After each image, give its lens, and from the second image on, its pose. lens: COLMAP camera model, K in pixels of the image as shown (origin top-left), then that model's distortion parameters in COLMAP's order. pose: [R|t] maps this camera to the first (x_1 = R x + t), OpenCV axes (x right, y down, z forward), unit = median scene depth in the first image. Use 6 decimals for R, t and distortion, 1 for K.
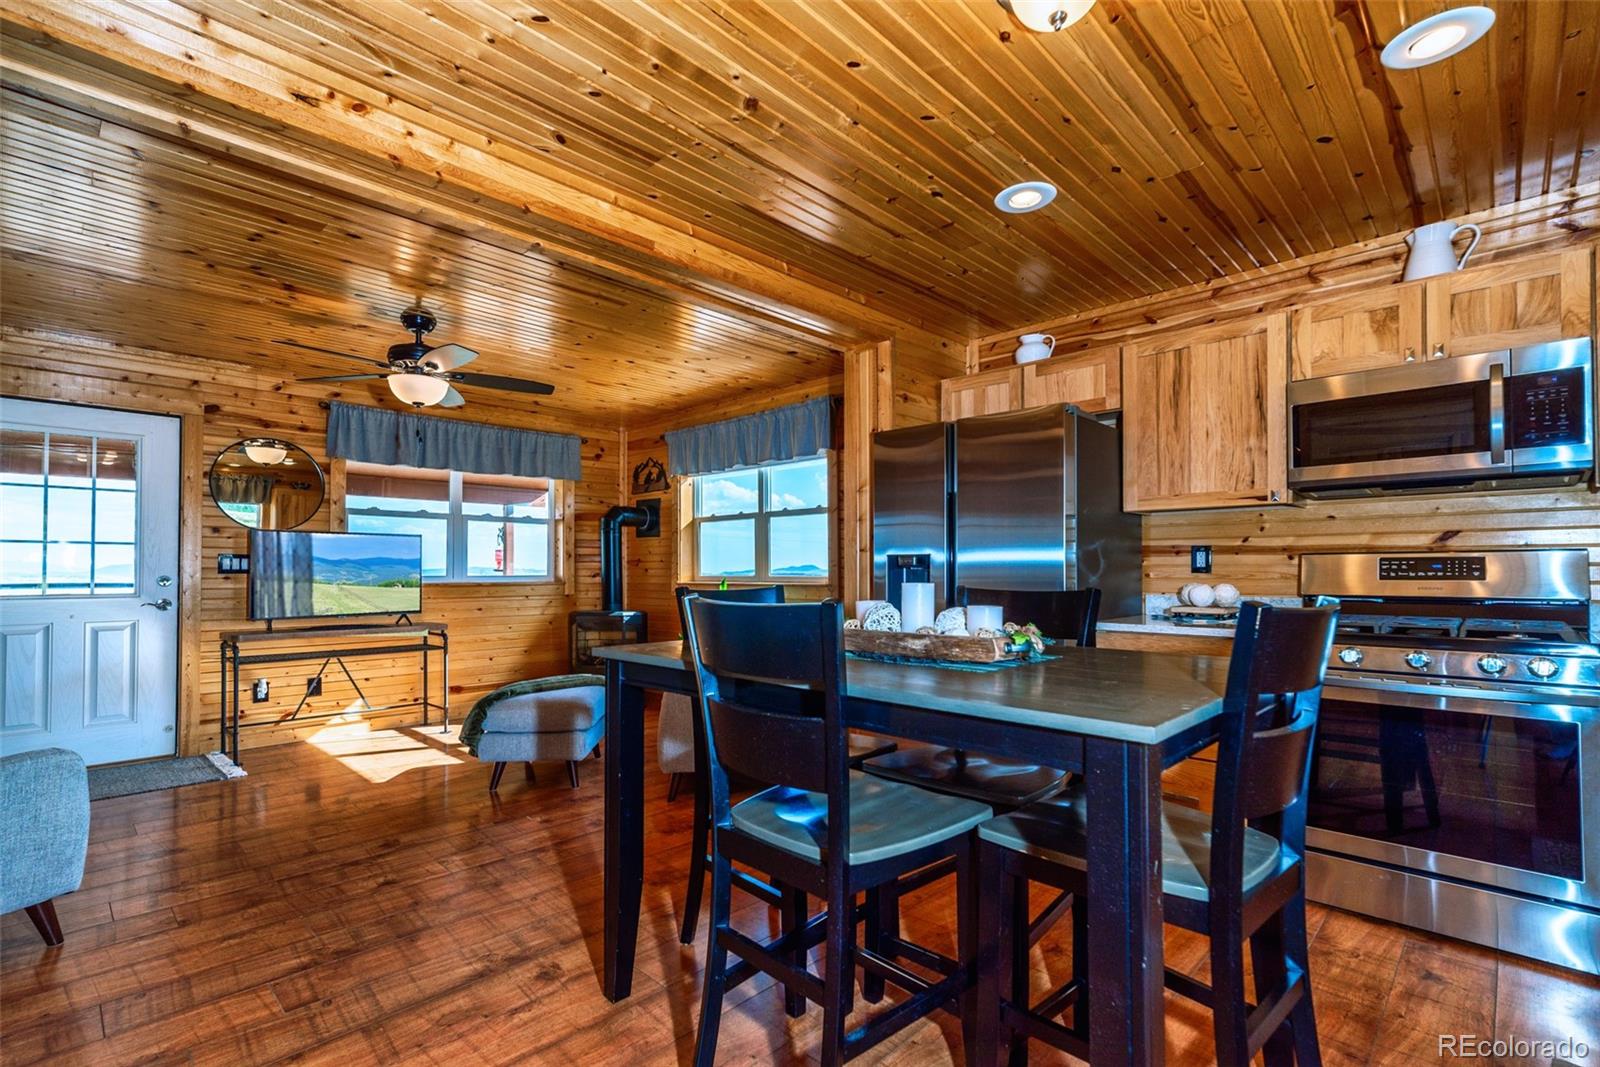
lens RADIAL K [[736.1, 0, 819.0], [0, 736.1, 559.5], [0, 0, 1]] dist [0.033366, -0.000410]
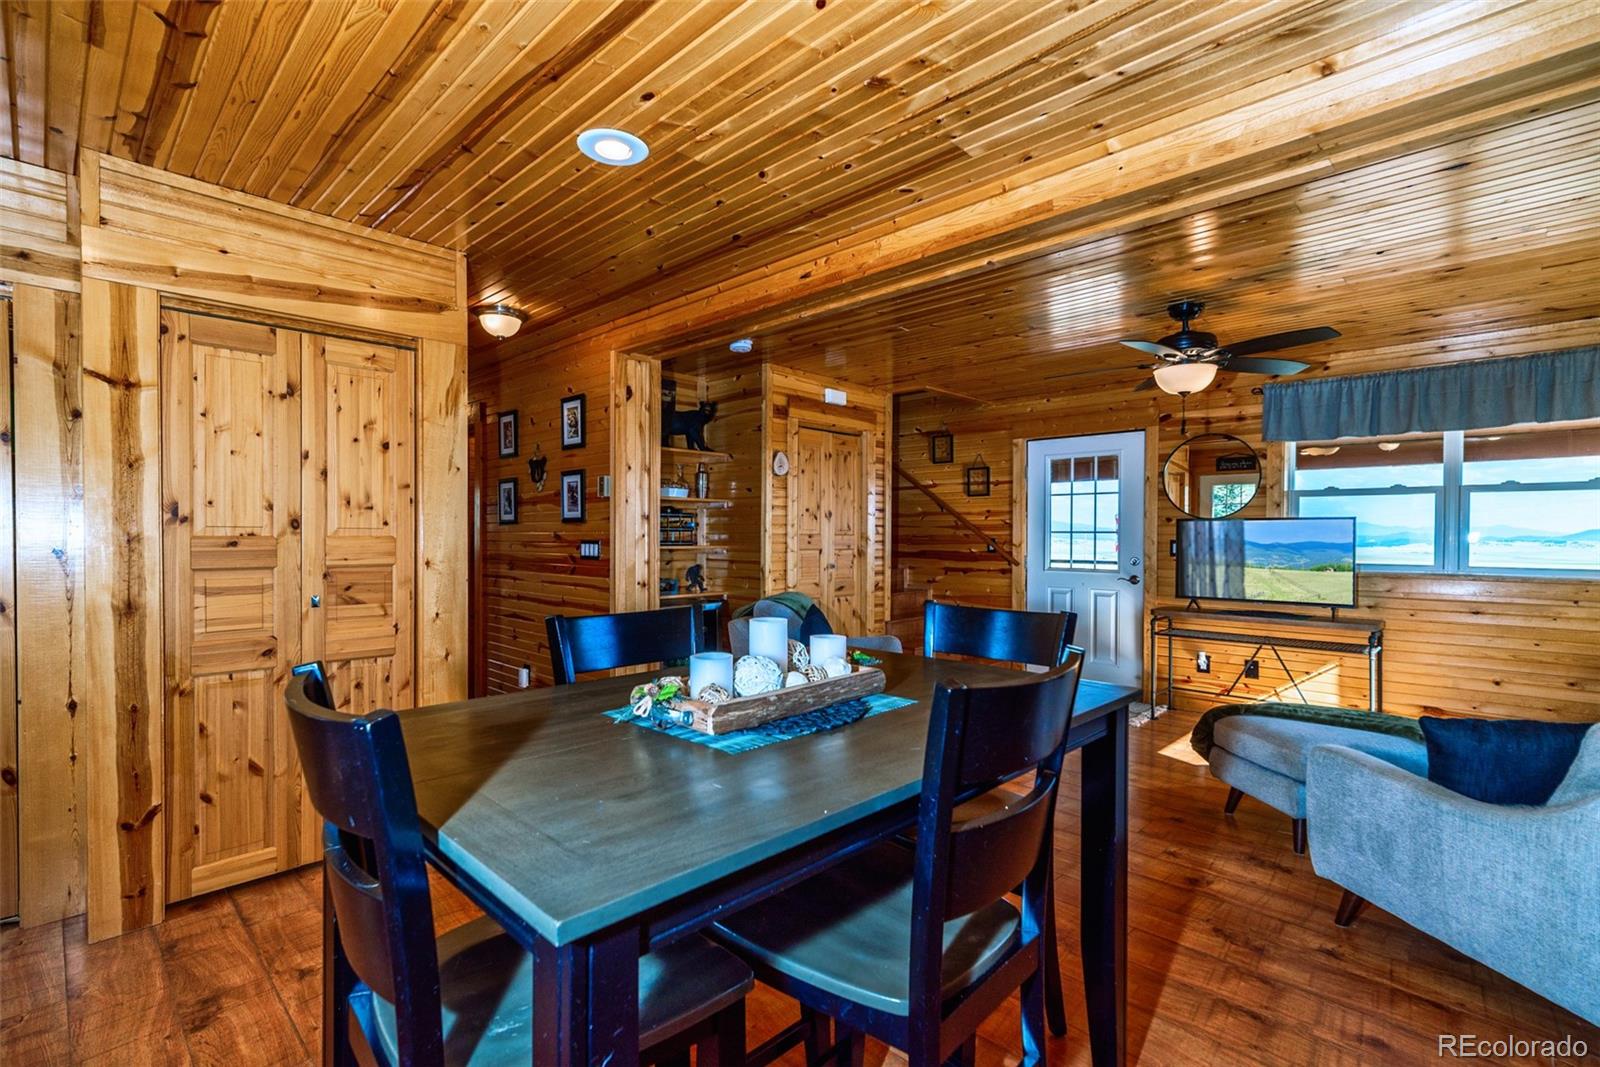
lens RADIAL K [[747.4, 0, 770.7], [0, 747.4, 540.7], [0, 0, 1]] dist [-0.000308, 0.000062]
pose [[-0.052032, 0.009726, -0.998598, 0.377710], [0.008264, 0.999923, 0.009309, -0.020126], [0.998611, -0.007768, -0.052108, 0.395240]]
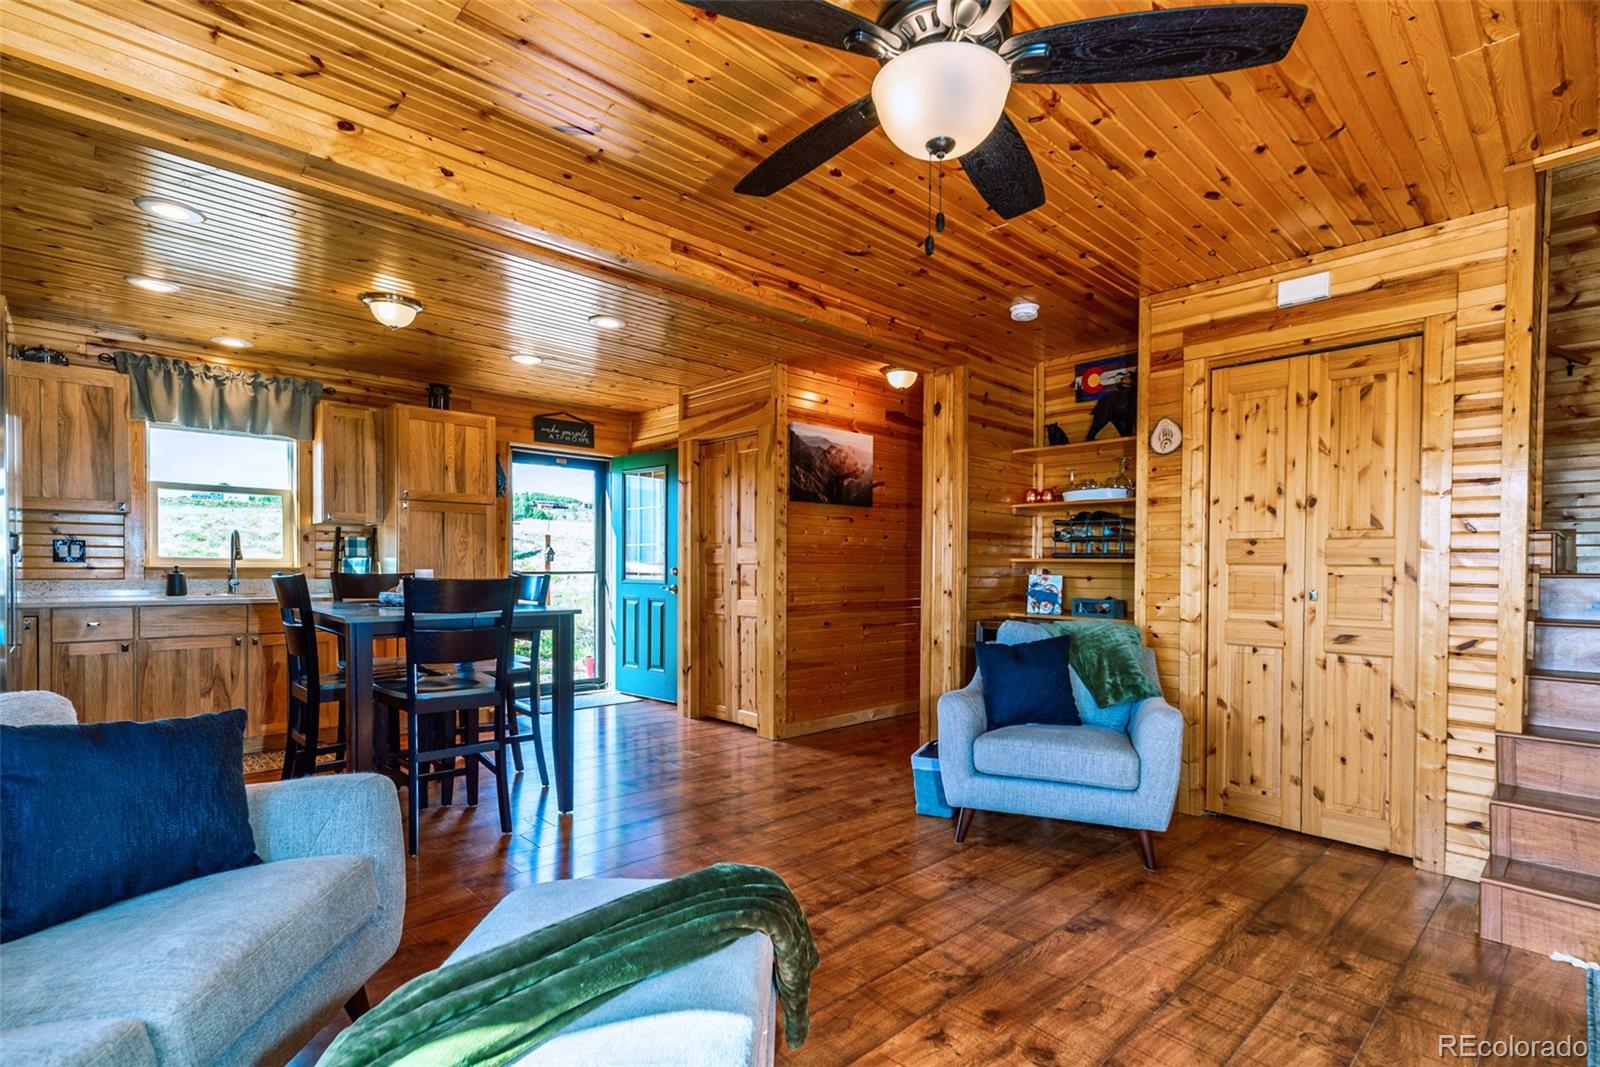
lens RADIAL K [[753.1, 0, 808.8], [0, 753.1, 579.2], [0, 0, 1]] dist [0.011223, 0.000102]
pose [[-0.995929, -0.010253, 0.089554, -0.395865], [-0.009536, 0.999919, 0.008427, 0.015225], [-0.089634, 0.007538, -0.995946, 1.101239]]
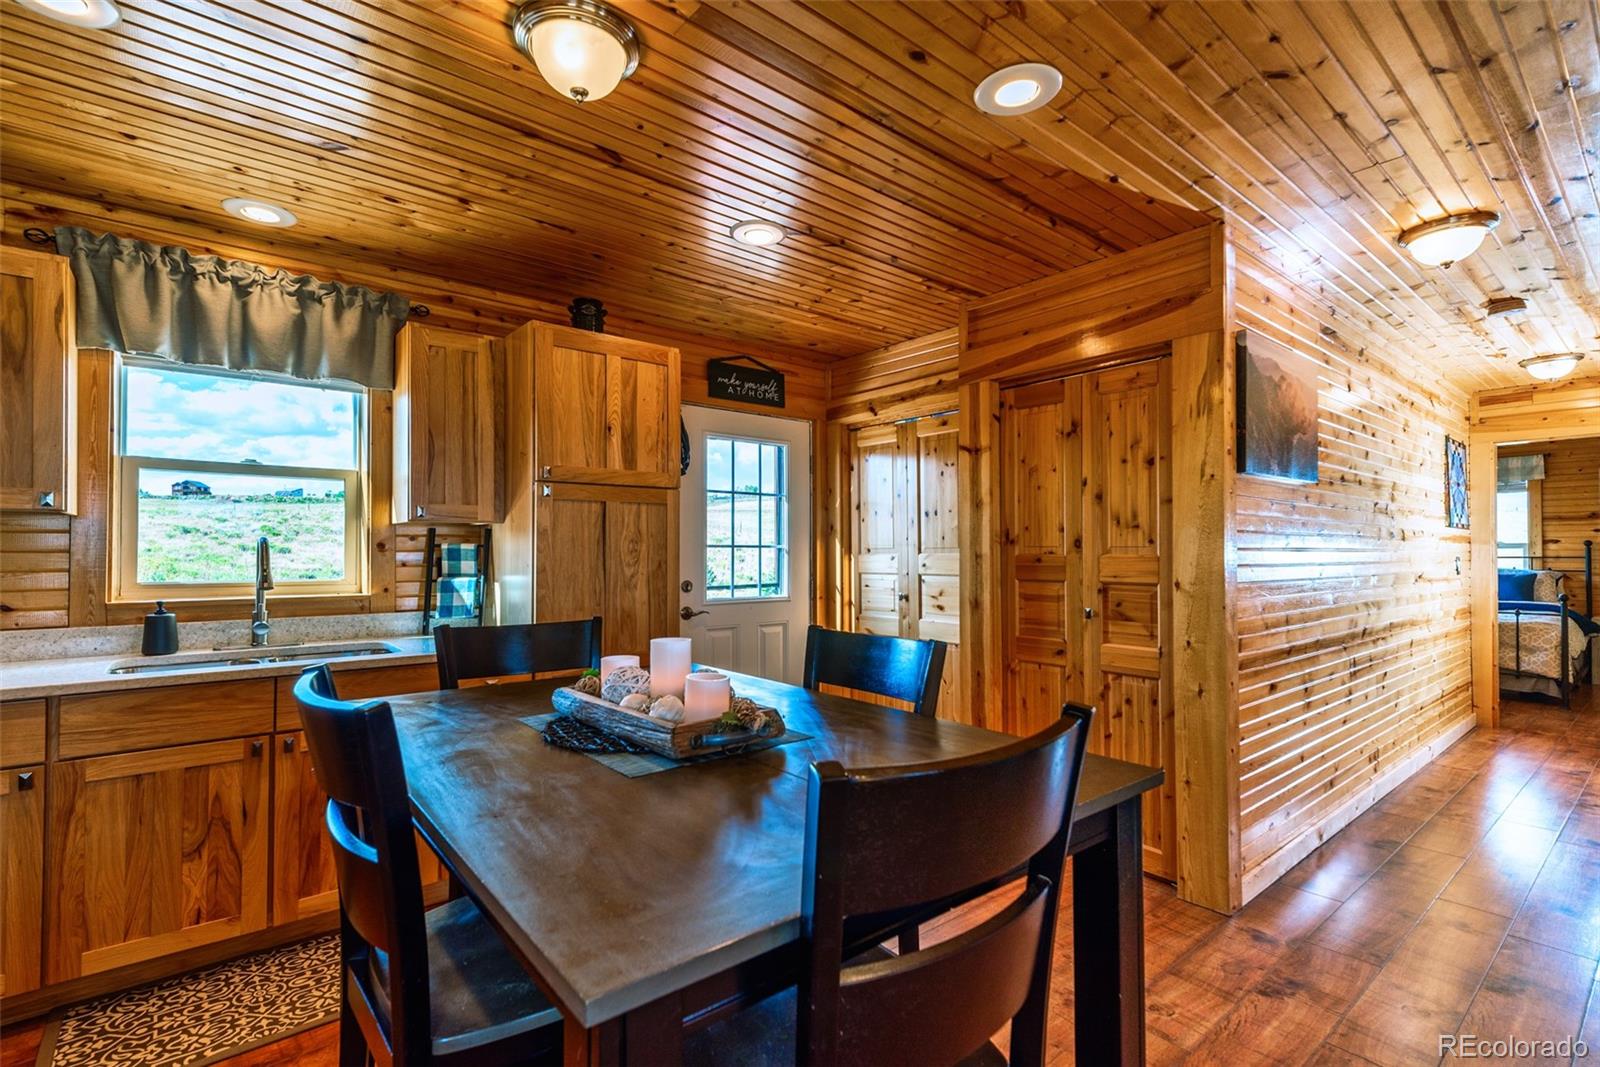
lens RADIAL K [[723.1, 0, 822.0], [0, 723.1, 541.0], [0, 0, 1]] dist [0.011661, 0.000200]
pose [[-0.992321, 0.004837, 0.123594, -0.034300], [0.001904, 0.999714, -0.023839, -0.018301], [-0.123674, -0.023420, -0.992046, 0.658800]]
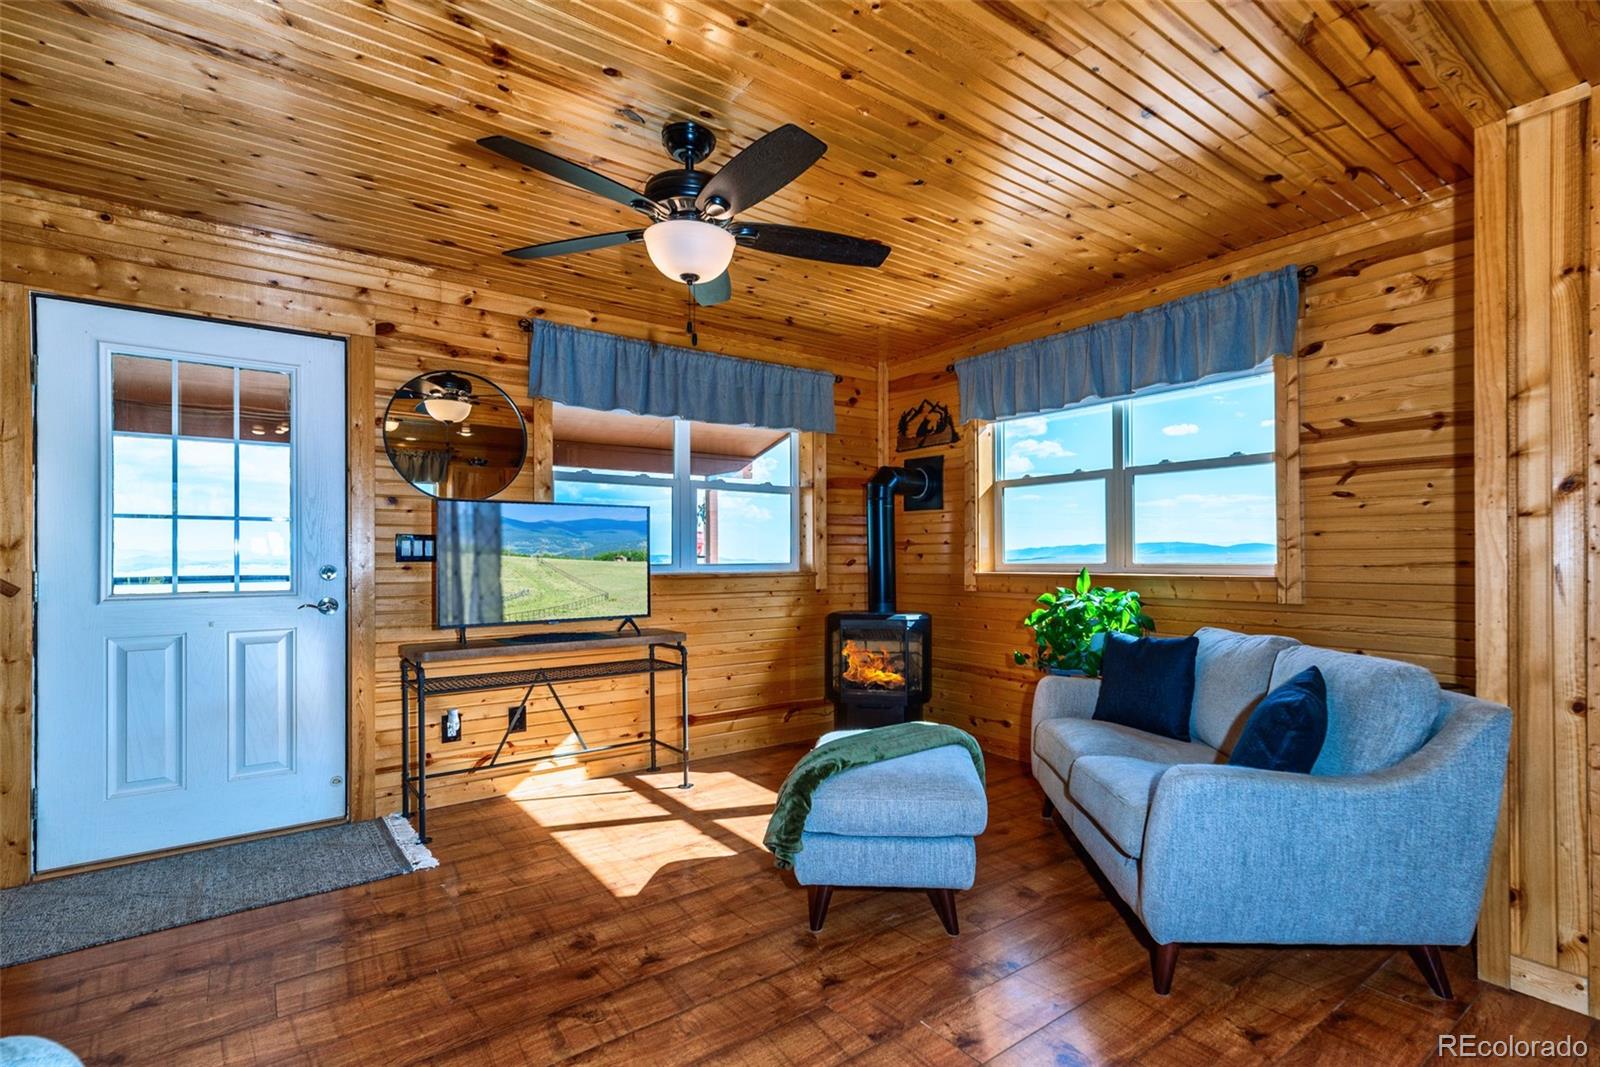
lens RADIAL K [[772.6, 0, 854.2], [0, 772.6, 554.2], [0, 0, 1]] dist [0.027595, 0.000806]
pose [[0.989852, -0.002990, -0.142072, -0.249681], [0.004751, 0.999916, 0.012064, 0.004468], [0.142024, -0.012616, 0.989783, 0.311647]]
